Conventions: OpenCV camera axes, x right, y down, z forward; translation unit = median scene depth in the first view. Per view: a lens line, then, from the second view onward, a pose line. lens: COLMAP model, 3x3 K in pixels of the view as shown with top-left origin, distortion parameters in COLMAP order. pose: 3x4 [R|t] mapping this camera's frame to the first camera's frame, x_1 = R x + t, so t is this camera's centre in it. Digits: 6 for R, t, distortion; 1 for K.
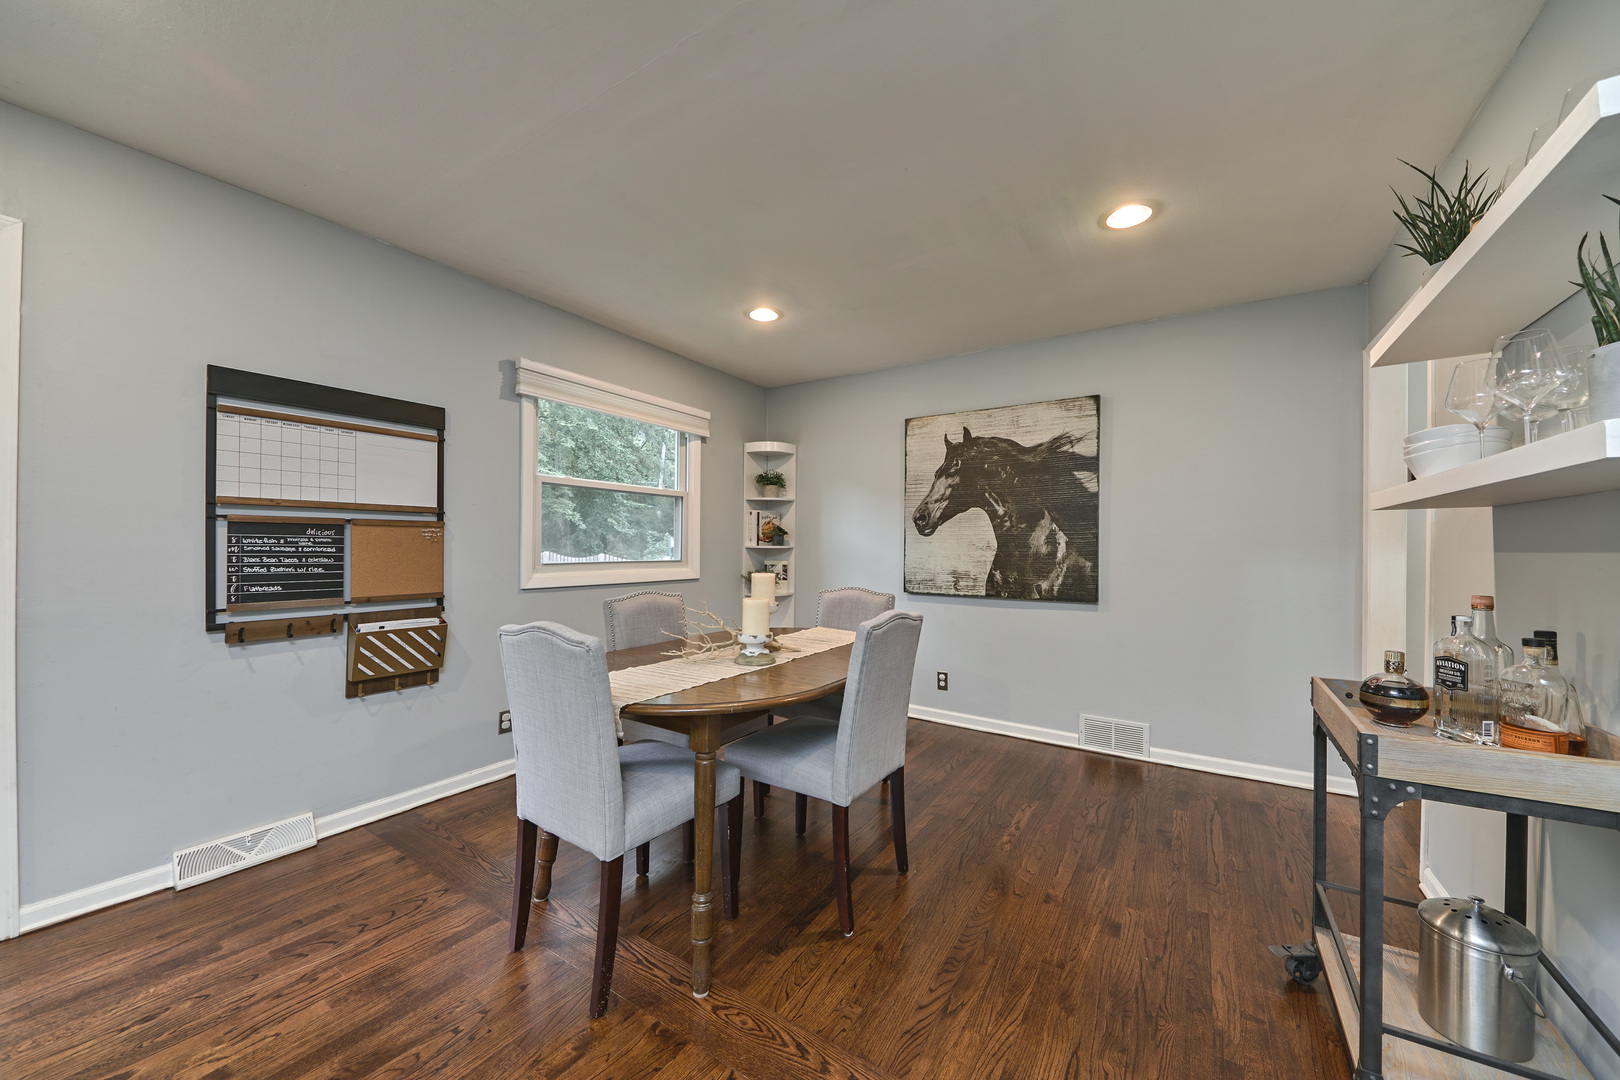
lens RADIAL K [[584.8, 0, 794.4], [0, 584.8, 545.2], [0, 0, 1]] dist [0.002036, -0.000428]
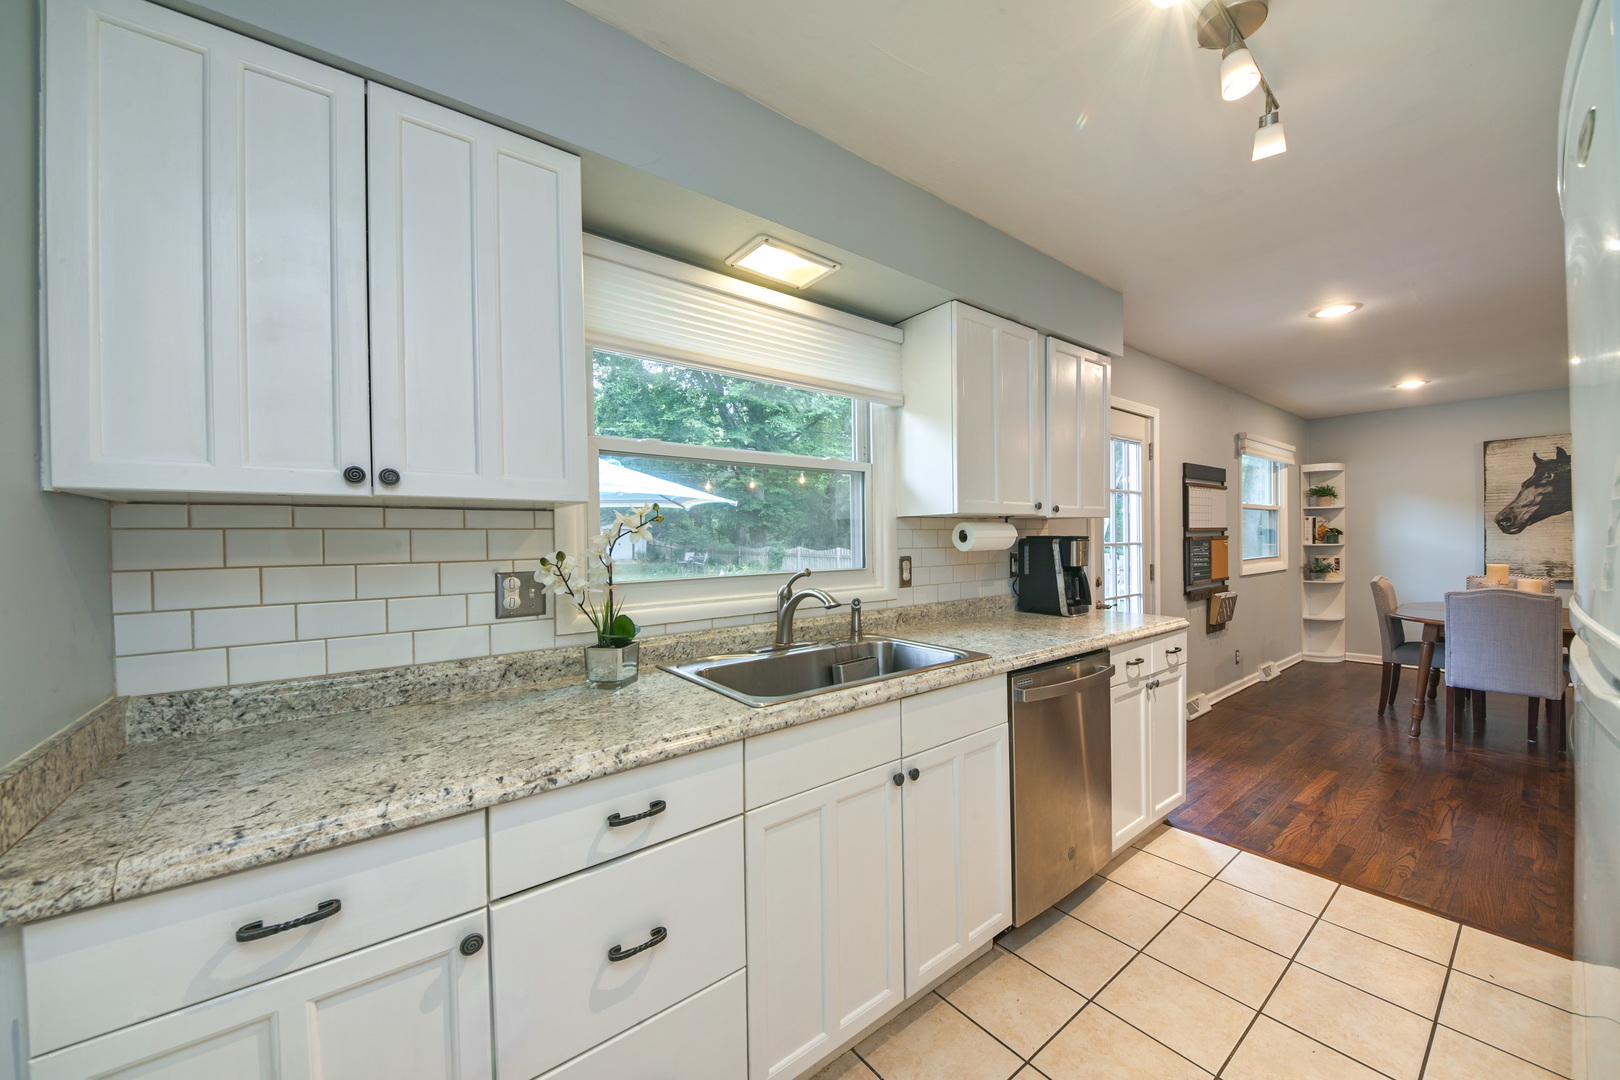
lens RADIAL K [[584.8, 0, 816.8], [0, 584.8, 544.4], [0, 0, 1]] dist [0.002036, -0.000428]
pose [[0.951075, -0.017814, -0.308446, -0.818068], [0.021666, 0.999724, 0.009070, -0.037827], [0.308199, -0.015309, 0.951199, -0.670412]]
